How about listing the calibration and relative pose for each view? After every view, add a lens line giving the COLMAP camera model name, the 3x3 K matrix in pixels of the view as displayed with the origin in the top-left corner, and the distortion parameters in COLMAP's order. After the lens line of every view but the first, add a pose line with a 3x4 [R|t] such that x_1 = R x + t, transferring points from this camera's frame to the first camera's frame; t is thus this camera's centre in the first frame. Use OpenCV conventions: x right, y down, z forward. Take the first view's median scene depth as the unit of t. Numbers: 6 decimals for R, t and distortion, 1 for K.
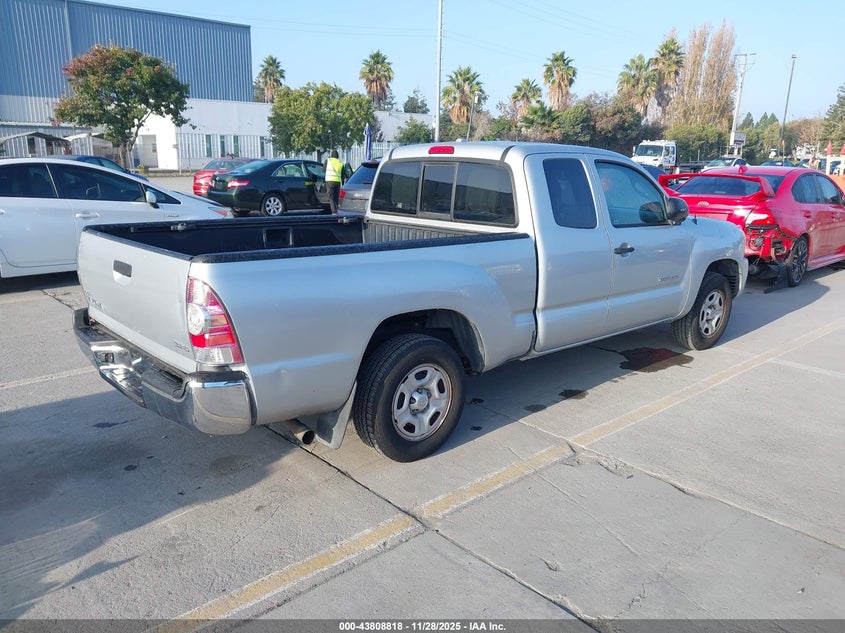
lens RADIAL K [[688.0, 0, 422.5], [0, 688.0, 316.5], [0, 0, 1]] dist [-0.001814, -0.002194]
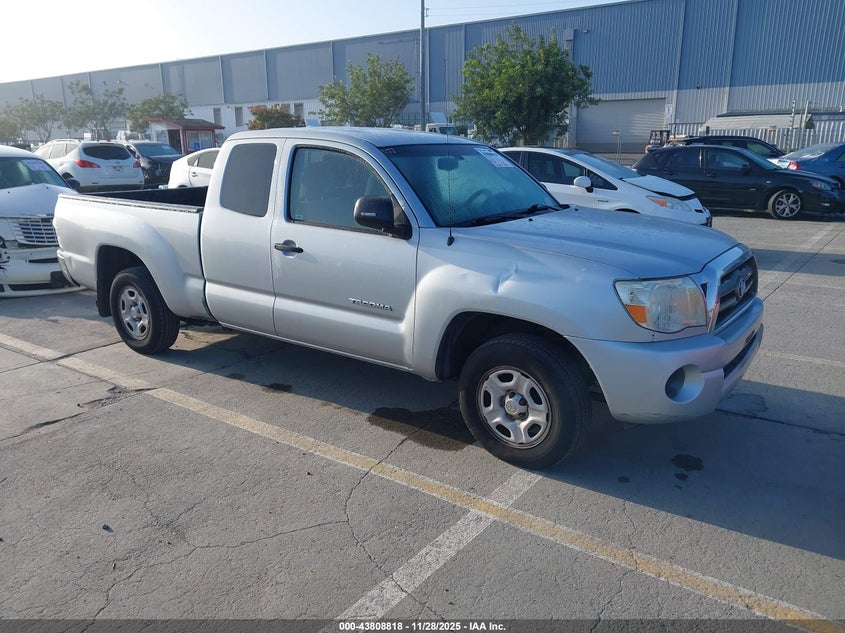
lens RADIAL K [[610.9, 0, 422.5], [0, 610.9, 316.5], [0, 0, 1]] dist [-0.084436, 0.000785]
pose [[0.259089, 0.251263, -0.932598, 1.017189], [-0.213265, 0.956620, 0.198487, -0.191856], [0.942014, 0.147465, 0.301436, 0.893653]]
